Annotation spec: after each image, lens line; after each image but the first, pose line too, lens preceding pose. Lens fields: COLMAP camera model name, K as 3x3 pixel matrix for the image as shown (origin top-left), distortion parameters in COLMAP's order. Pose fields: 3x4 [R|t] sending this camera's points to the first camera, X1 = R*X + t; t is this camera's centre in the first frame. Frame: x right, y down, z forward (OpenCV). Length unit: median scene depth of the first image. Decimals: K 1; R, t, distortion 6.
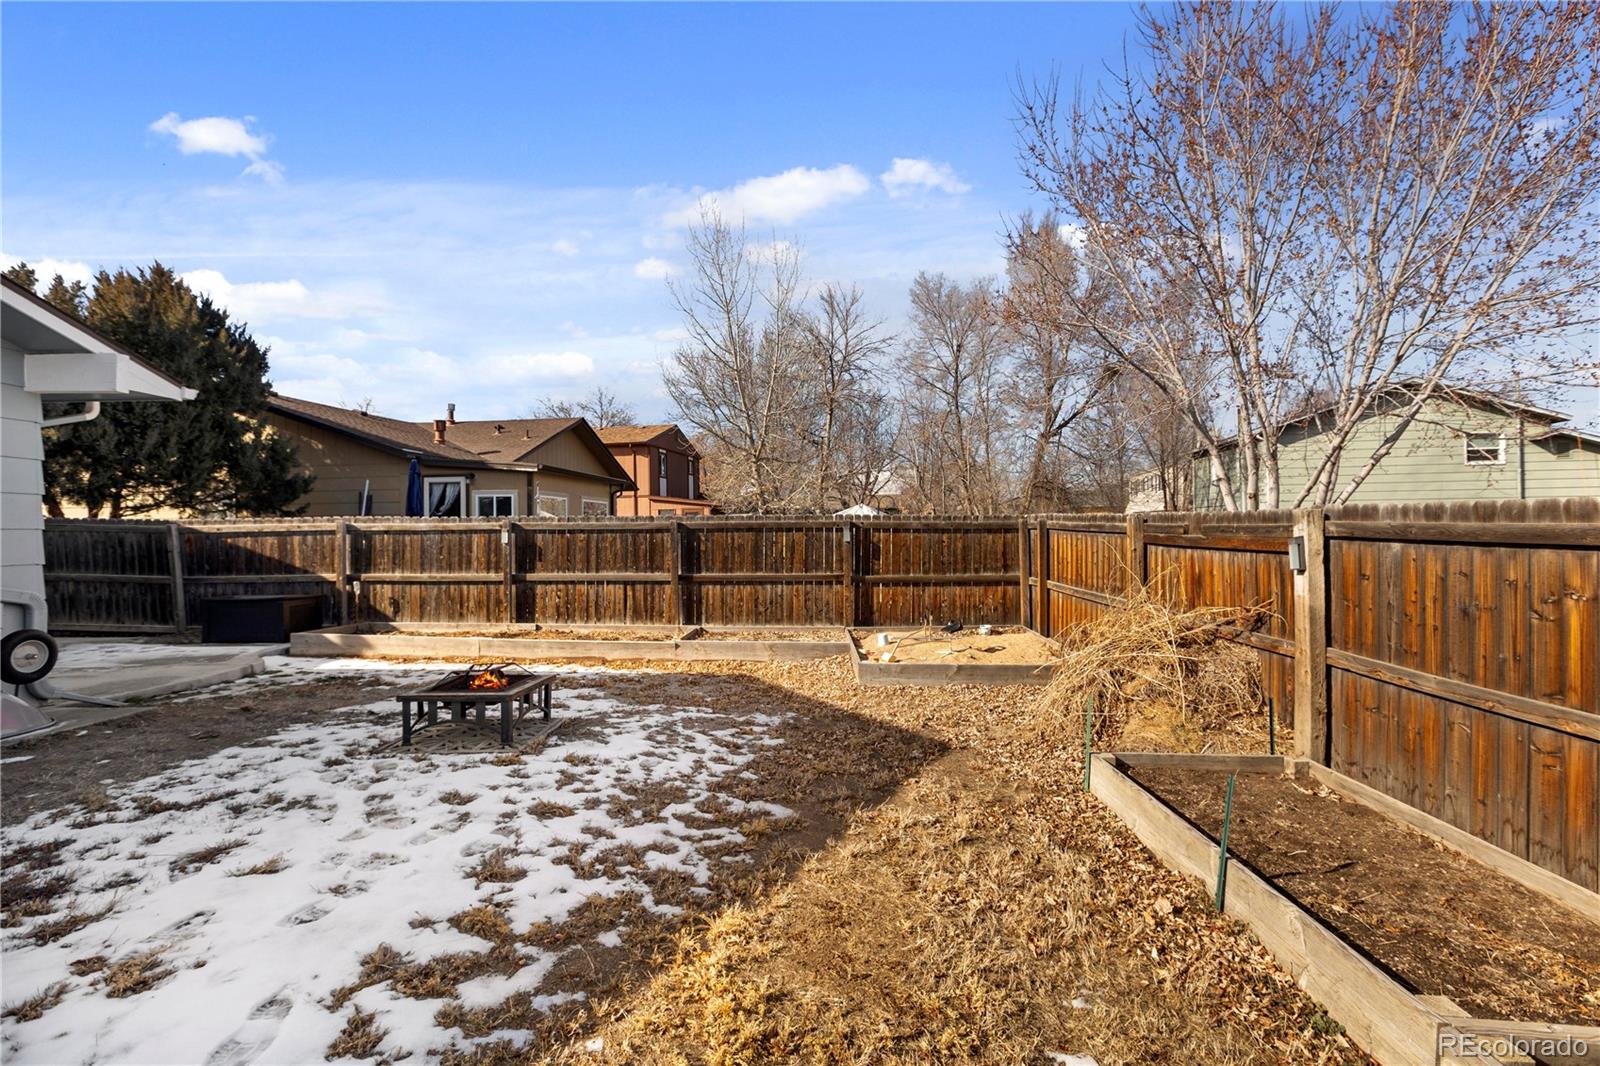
lens RADIAL K [[712.8, 0, 808.6], [0, 712.8, 528.4], [0, 0, 1]] dist [-0.003436, 0.000221]
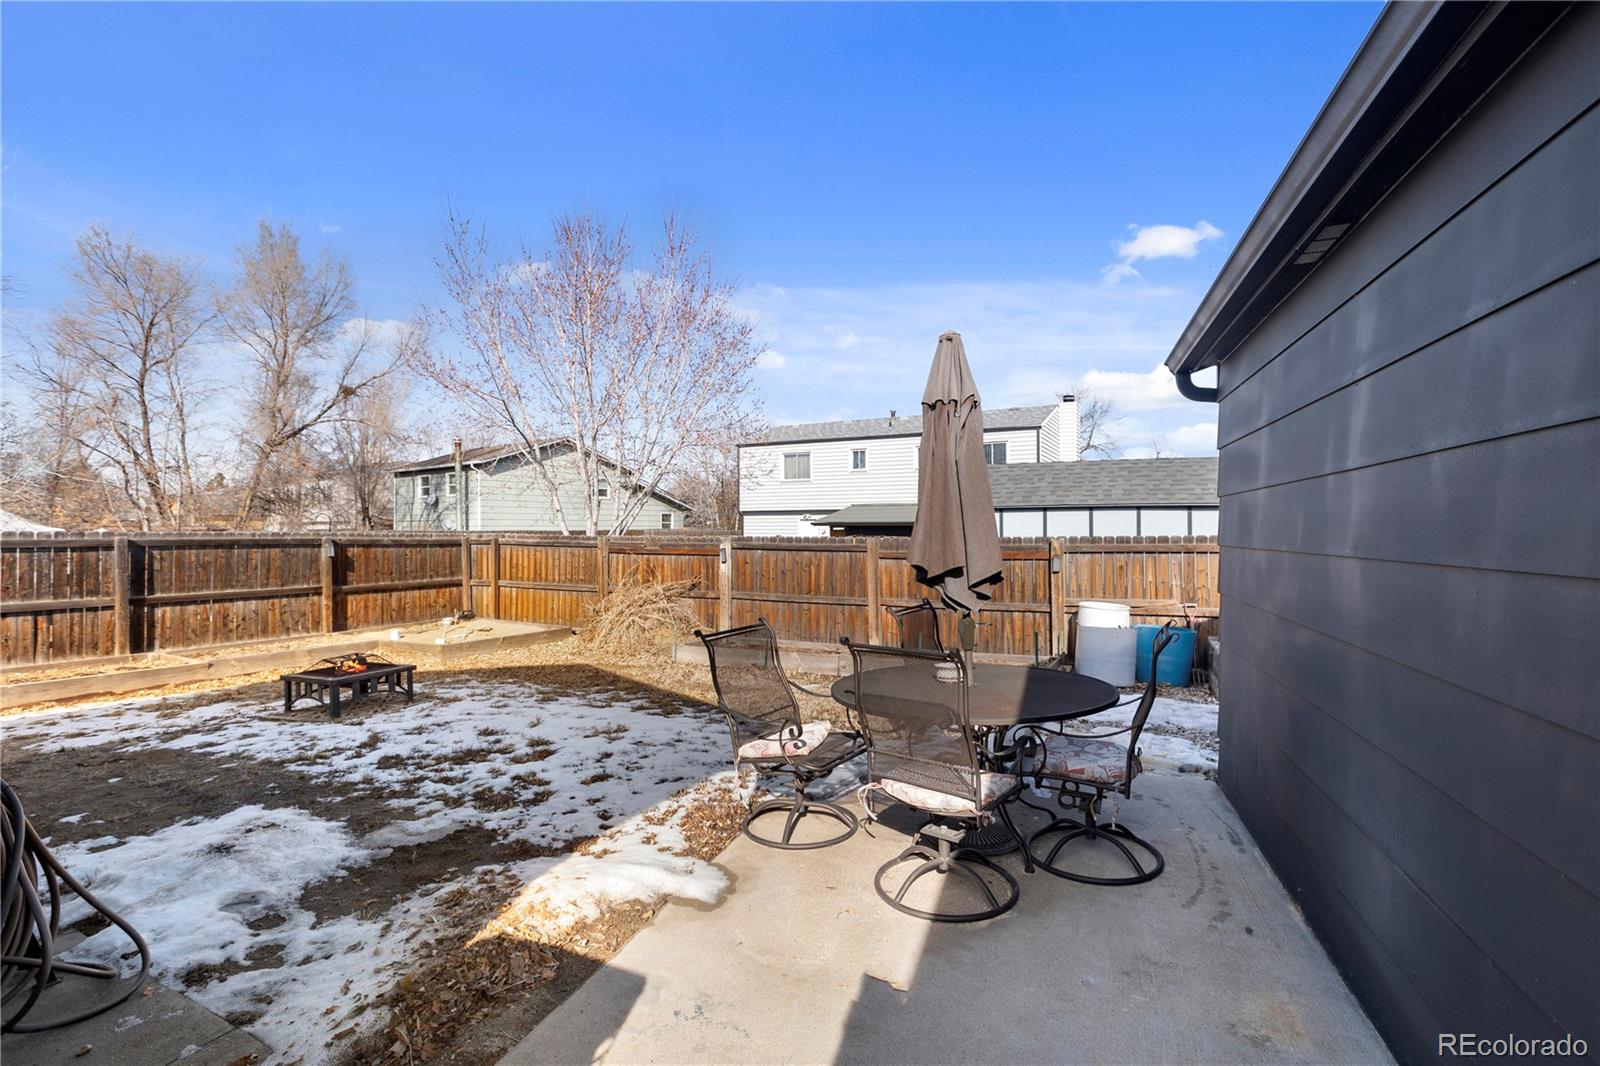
lens RADIAL K [[712.8, 0, 808.6], [0, 712.8, 528.4], [0, 0, 1]] dist [-0.003436, 0.000221]
pose [[0.427551, 0.014265, 0.903879, -0.681039], [-0.001403, 0.999885, -0.015117, -0.009651], [-0.903990, 0.005195, 0.427522, -0.160725]]
